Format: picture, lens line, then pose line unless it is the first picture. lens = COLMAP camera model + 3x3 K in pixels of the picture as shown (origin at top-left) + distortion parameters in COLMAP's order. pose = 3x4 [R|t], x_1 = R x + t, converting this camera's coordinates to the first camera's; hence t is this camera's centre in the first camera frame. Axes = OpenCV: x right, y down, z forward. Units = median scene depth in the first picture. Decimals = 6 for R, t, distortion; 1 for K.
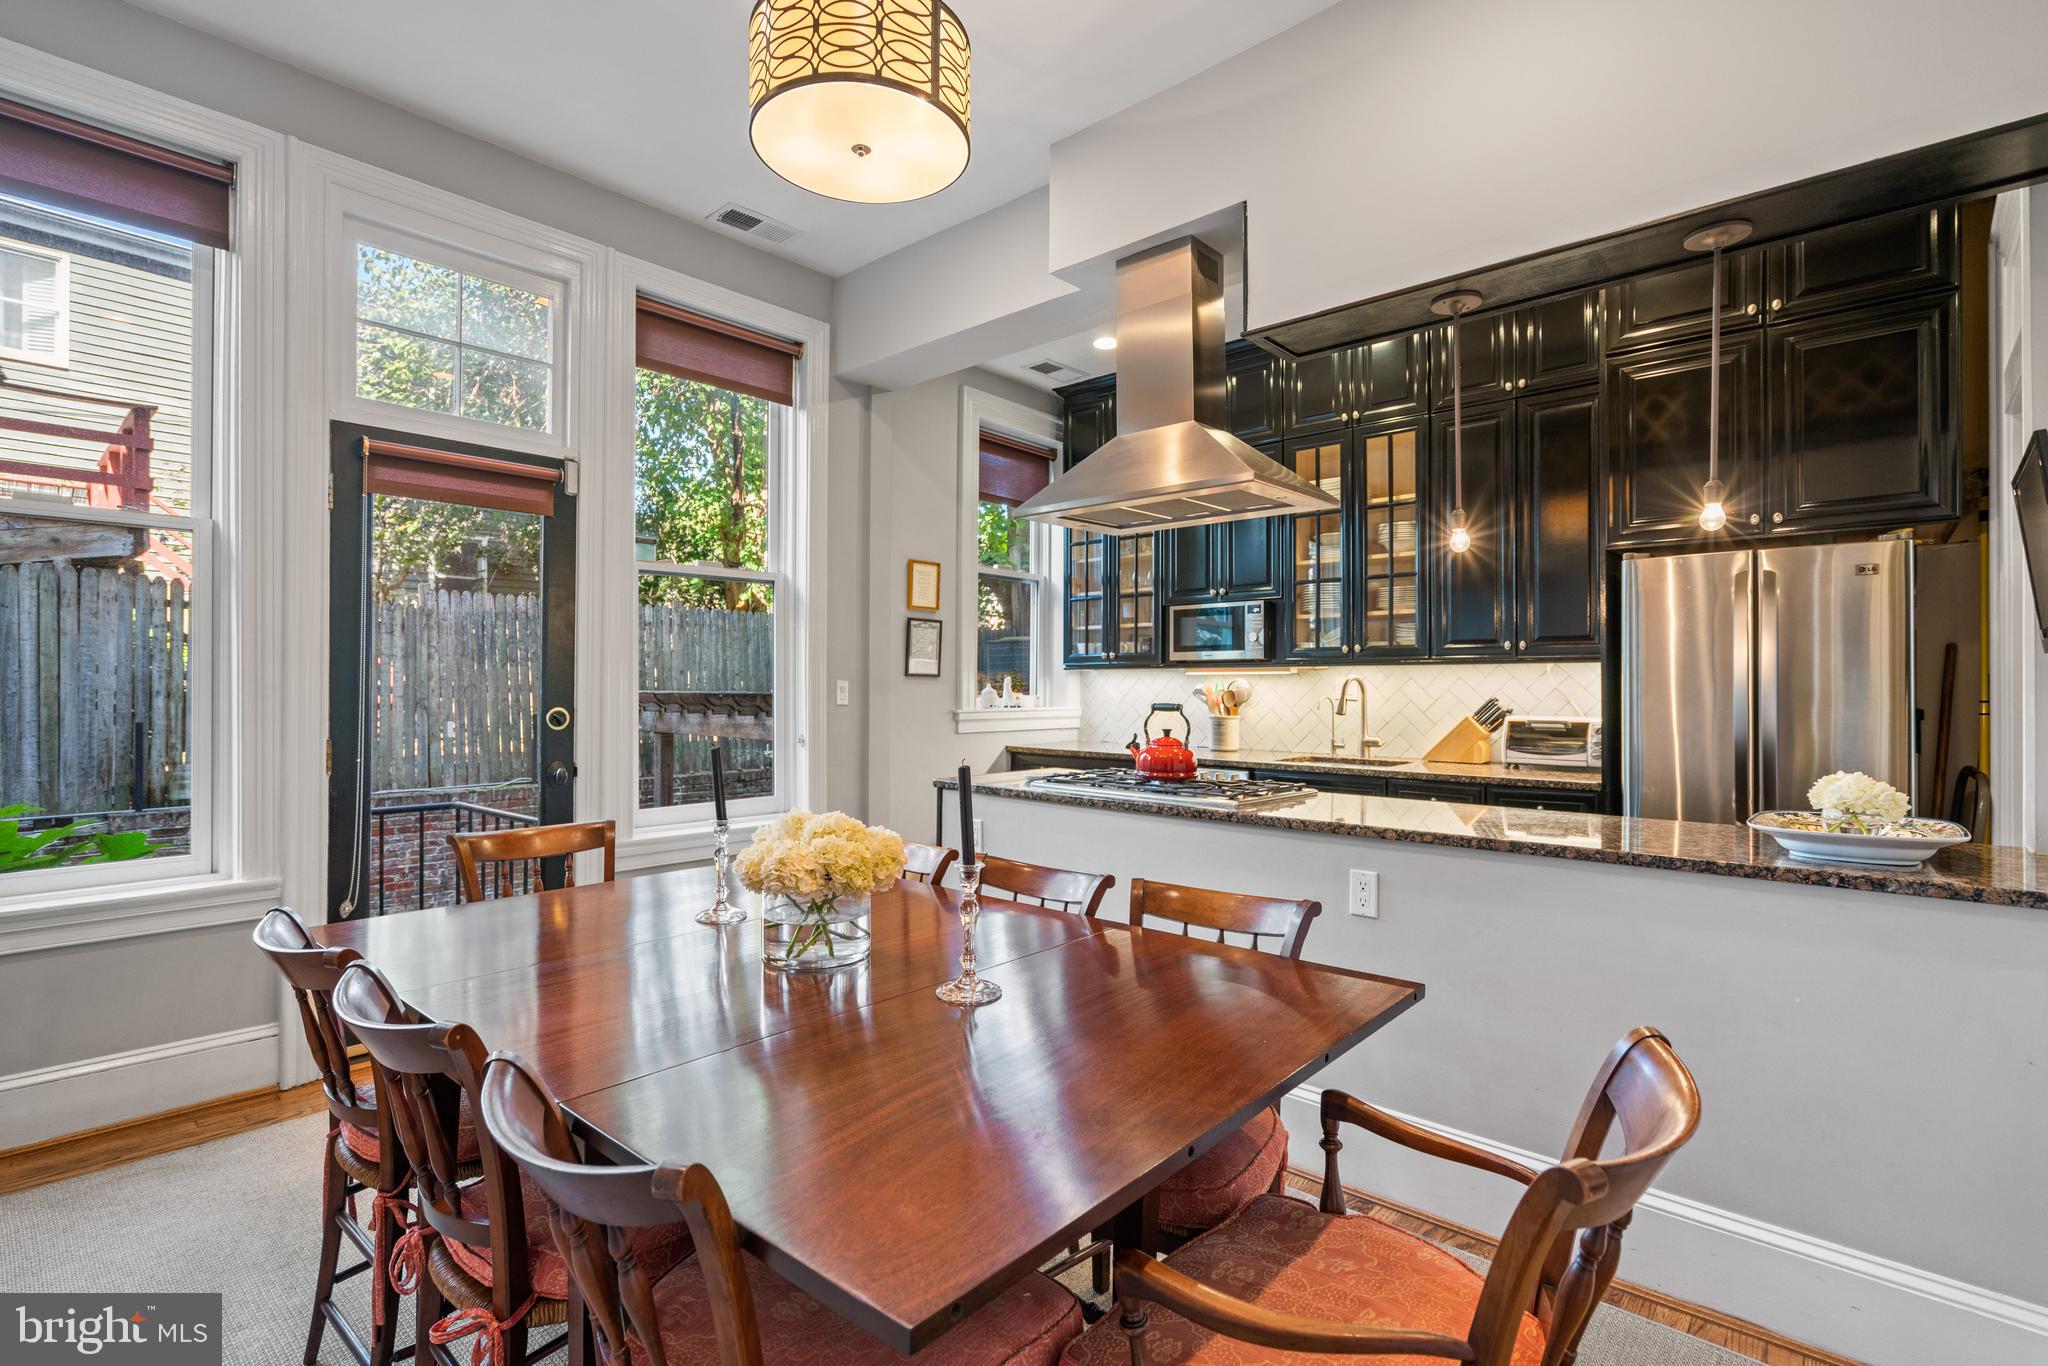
lens RADIAL K [[947.8, 0, 1013.7], [0, 947.8, 683.3], [0, 0, 1]] dist [-0.001501, -0.000336]
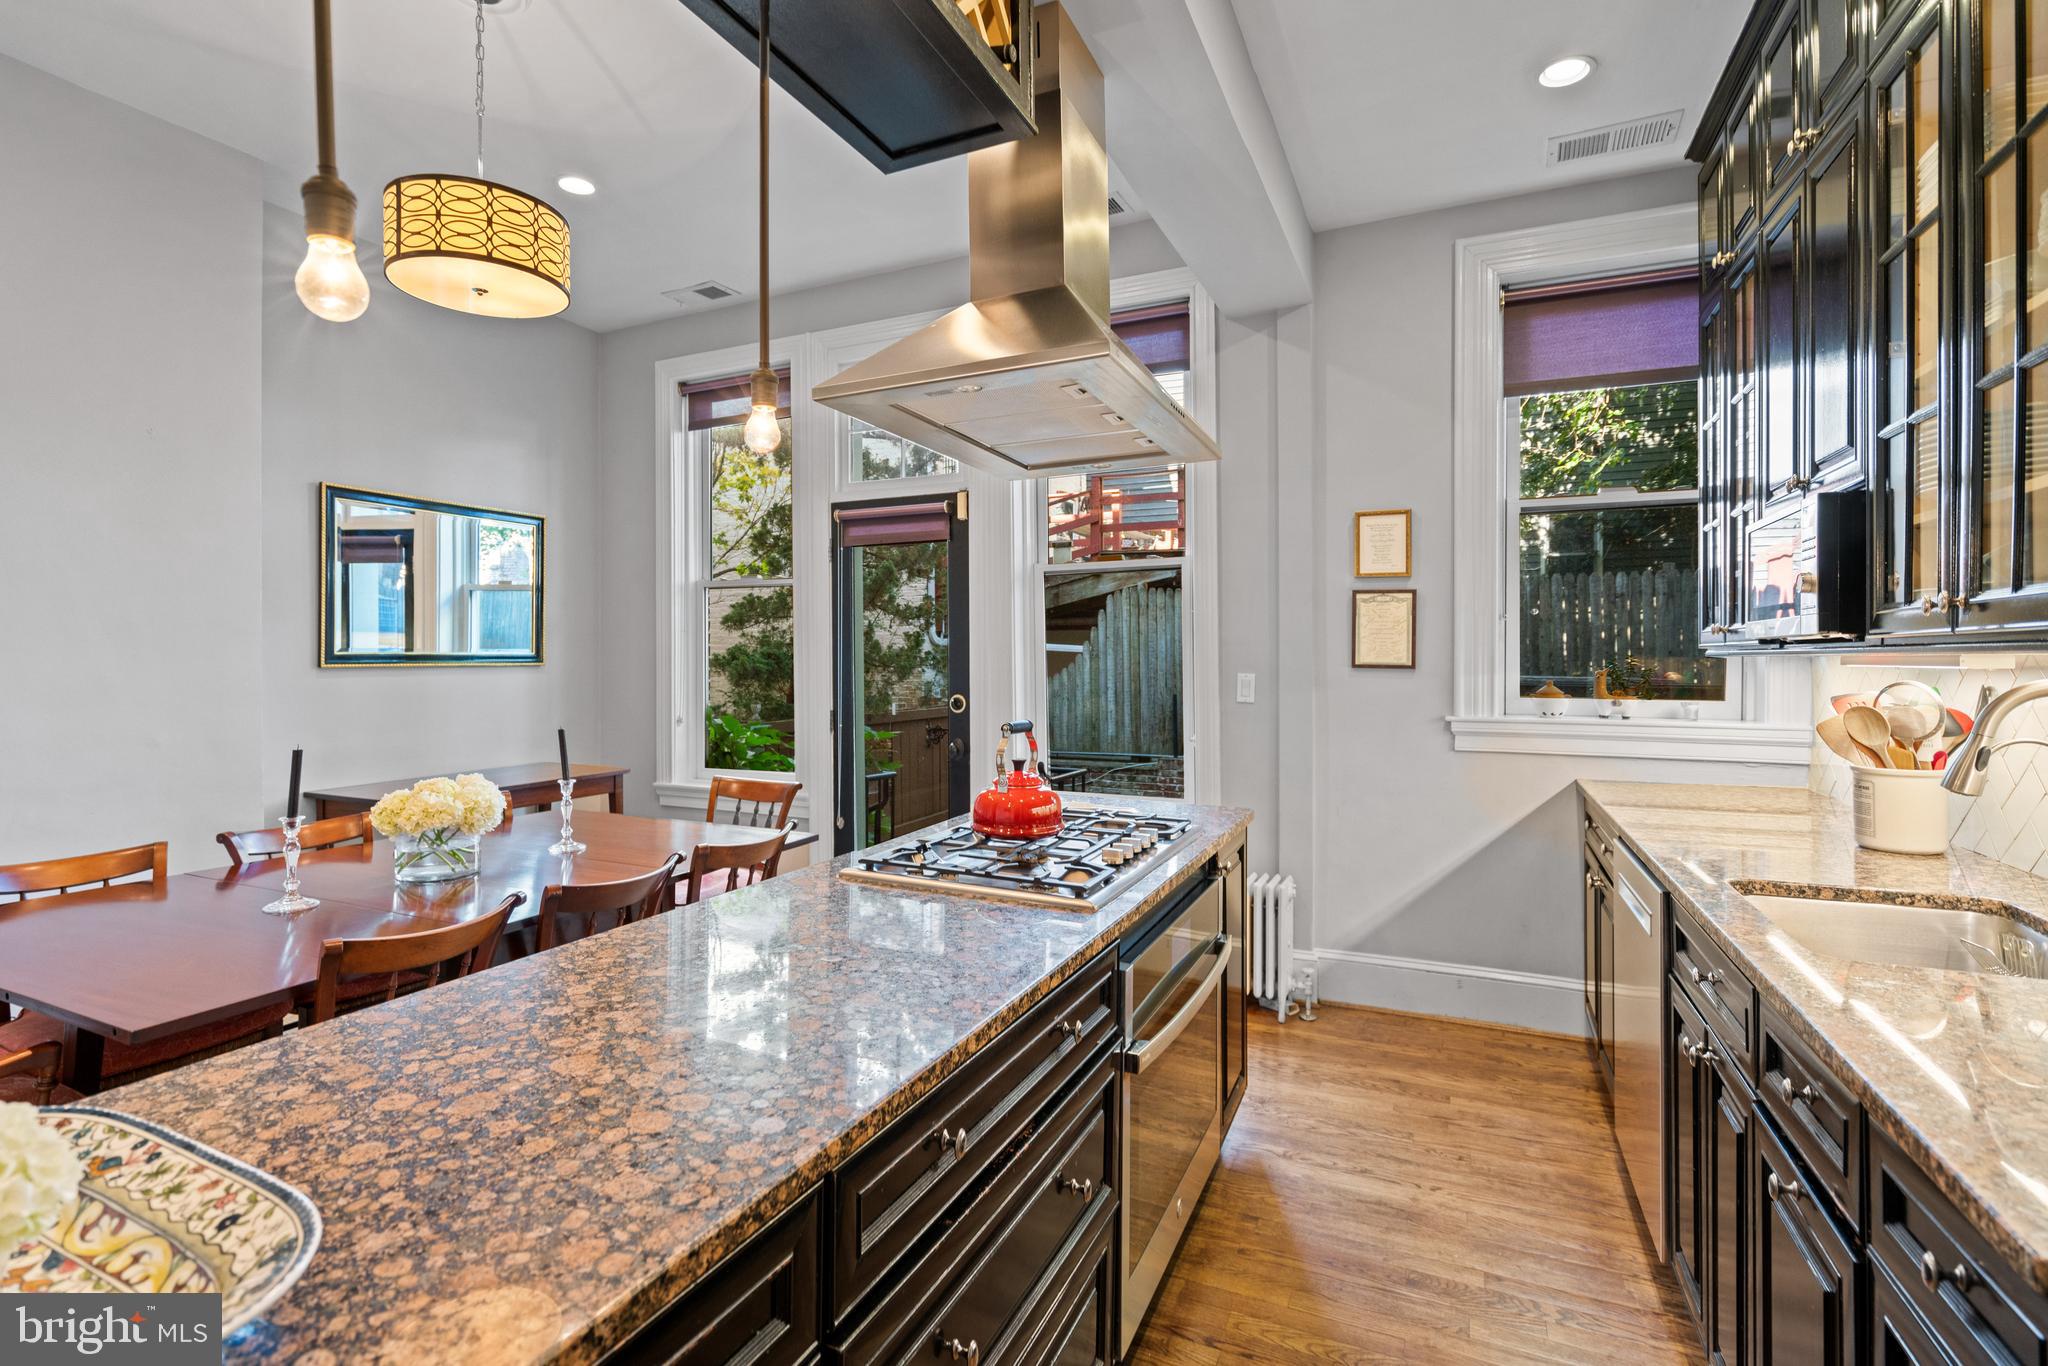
lens RADIAL K [[947.8, 0, 1011.6], [0, 947.8, 664.2], [0, 0, 1]] dist [-0.001501, -0.000336]
pose [[0.295951, 0.003221, -0.955198, 0.526129], [0.001363, 0.999992, 0.003794, -0.013271], [0.955202, -0.002425, 0.295944, 0.514099]]
